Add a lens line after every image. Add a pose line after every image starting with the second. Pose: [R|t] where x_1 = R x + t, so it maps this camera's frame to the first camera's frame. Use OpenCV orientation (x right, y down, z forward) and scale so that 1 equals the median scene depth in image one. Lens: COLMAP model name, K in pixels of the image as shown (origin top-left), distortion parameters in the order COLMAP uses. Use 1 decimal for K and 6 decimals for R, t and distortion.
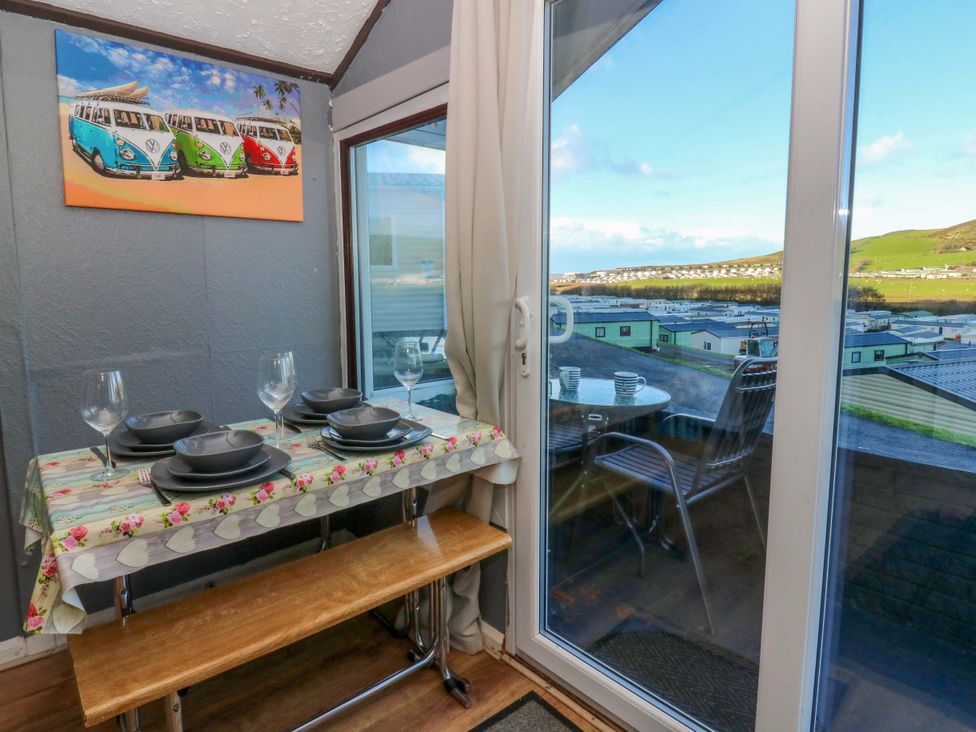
lens RADIAL K [[561.0, 0, 456.3], [0, 561.0, 329.6], [0, 0, 1]] dist [0.005978, -0.010391]
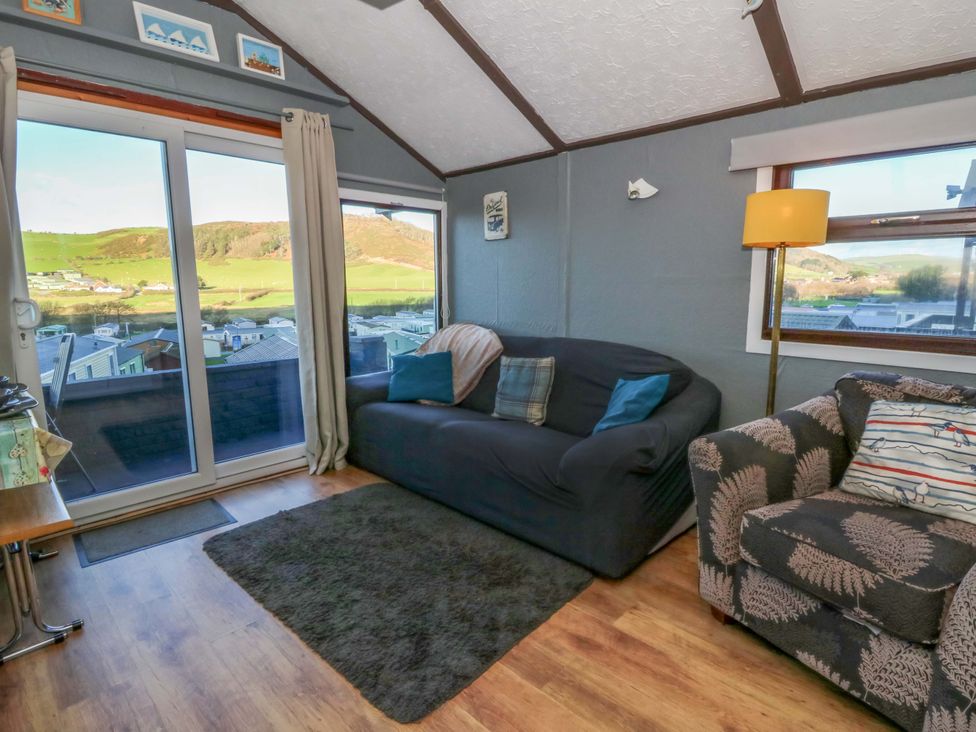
lens RADIAL K [[516.8, 0, 510.3], [0, 516.8, 355.9], [0, 0, 1]] dist [0.000405, -0.011931]
pose [[-0.117784, -0.136045, 0.983676, -1.191917], [0.110565, 0.982616, 0.149137, 0.033518], [-0.986865, 0.126326, -0.100694, -0.161161]]
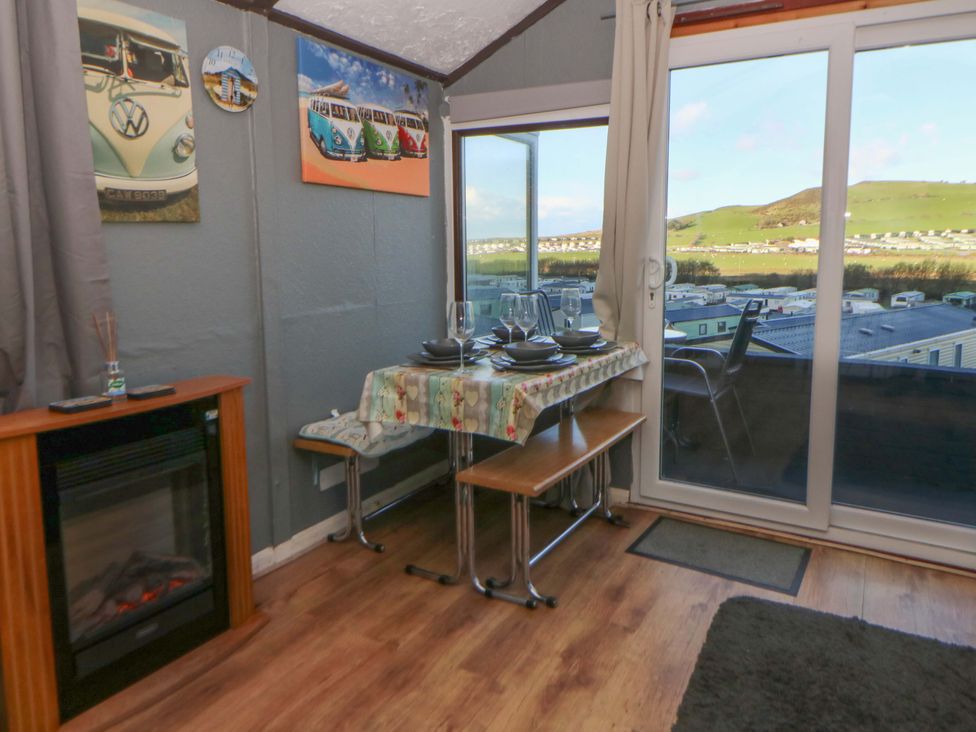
lens RADIAL K [[674.8, 0, 519.6], [0, 674.8, 312.6], [0, 0, 1]] dist [0.016026, -0.011494]
pose [[0.932803, -0.028262, 0.359276, -0.714530], [0.028414, 0.999584, 0.004860, 0.061396], [-0.359264, 0.005675, 0.933219, -0.477446]]
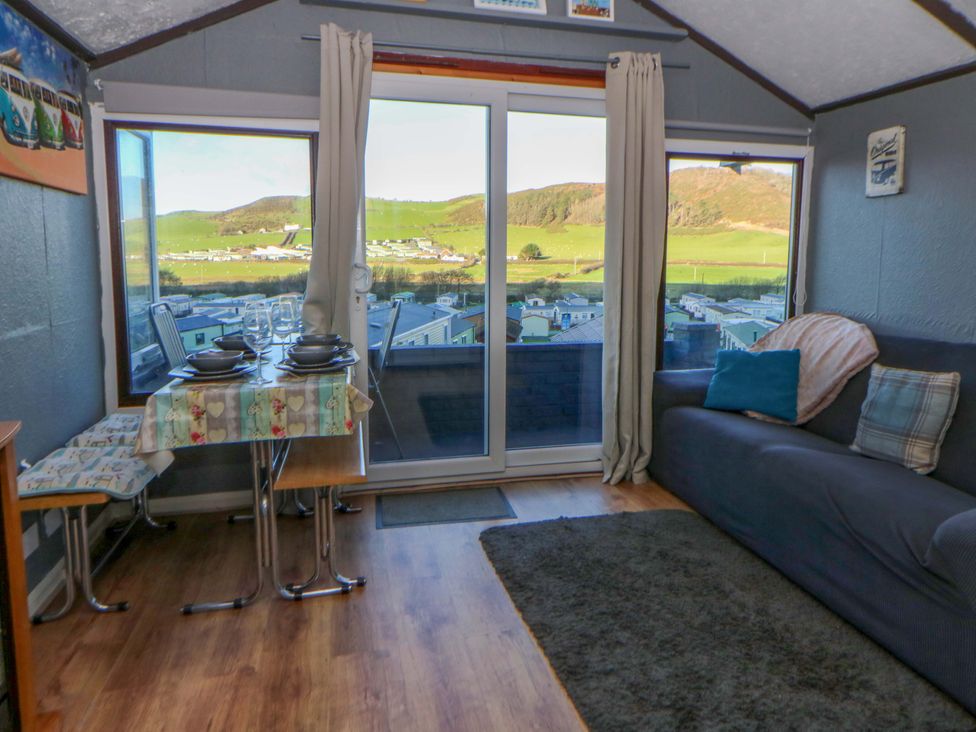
lens RADIAL K [[674.8, 0, 523.1], [0, 674.8, 312.9], [0, 0, 1]] dist [0.016026, -0.011494]
pose [[0.424859, -0.071896, 0.902400, -1.225545], [0.084685, 0.995626, 0.039453, 0.043095], [-0.901290, 0.059658, 0.429089, -0.256971]]
